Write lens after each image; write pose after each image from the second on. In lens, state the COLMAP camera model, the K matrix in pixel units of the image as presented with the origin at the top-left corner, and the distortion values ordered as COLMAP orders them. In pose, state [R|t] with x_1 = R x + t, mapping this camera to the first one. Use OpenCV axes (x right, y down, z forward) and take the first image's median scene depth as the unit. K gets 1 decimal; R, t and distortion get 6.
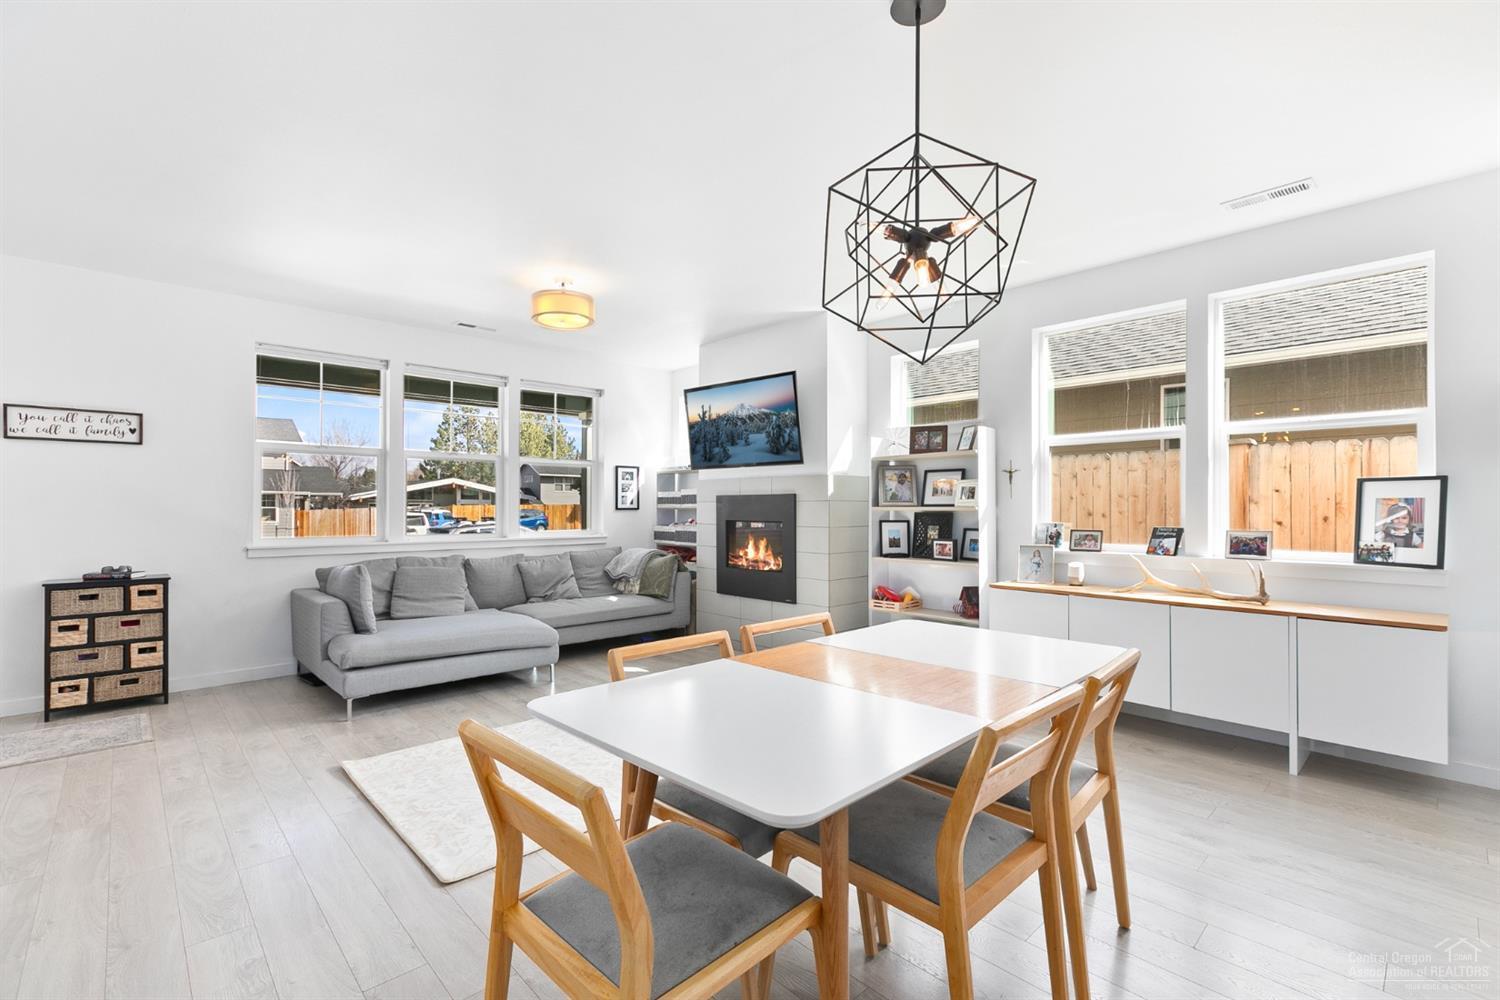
lens RADIAL K [[675.0, 0, 748.2], [0, 675.0, 498.8], [0, 0, 1]] dist [0.005006, 0.000344]
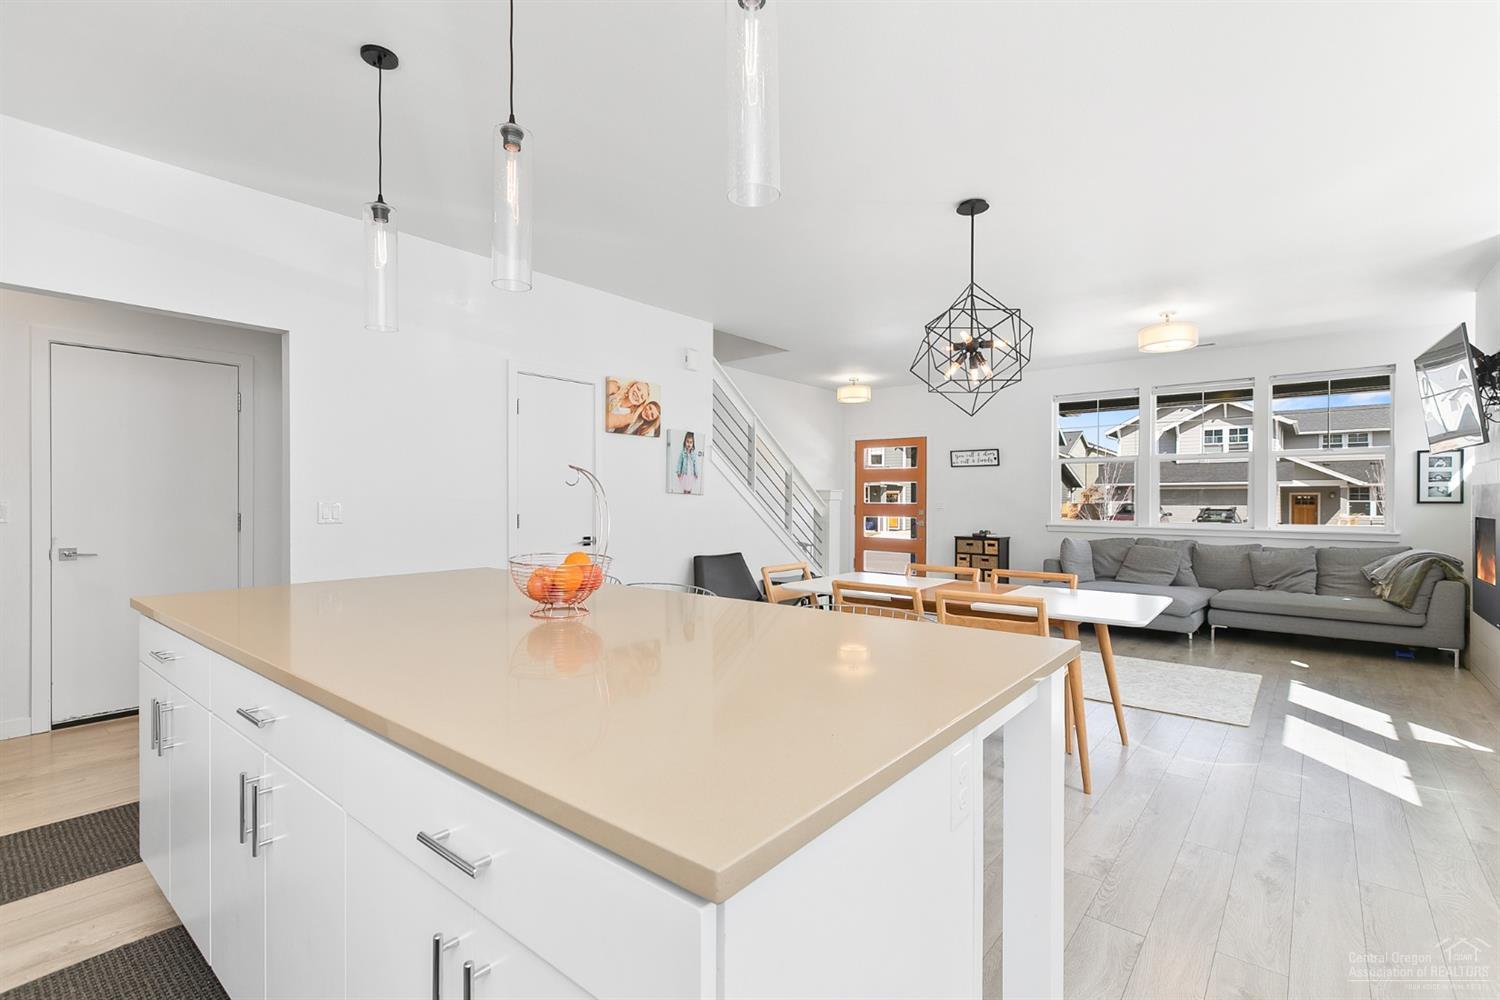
lens RADIAL K [[675.0, 0, 747.7], [0, 675.0, 502.1], [0, 0, 1]] dist [0.005006, 0.000344]
pose [[0.105335, 0.004149, -0.994428, 0.681435], [0.009740, 0.999939, 0.005204, 0.002601], [0.994389, -0.010233, 0.105288, 0.100074]]
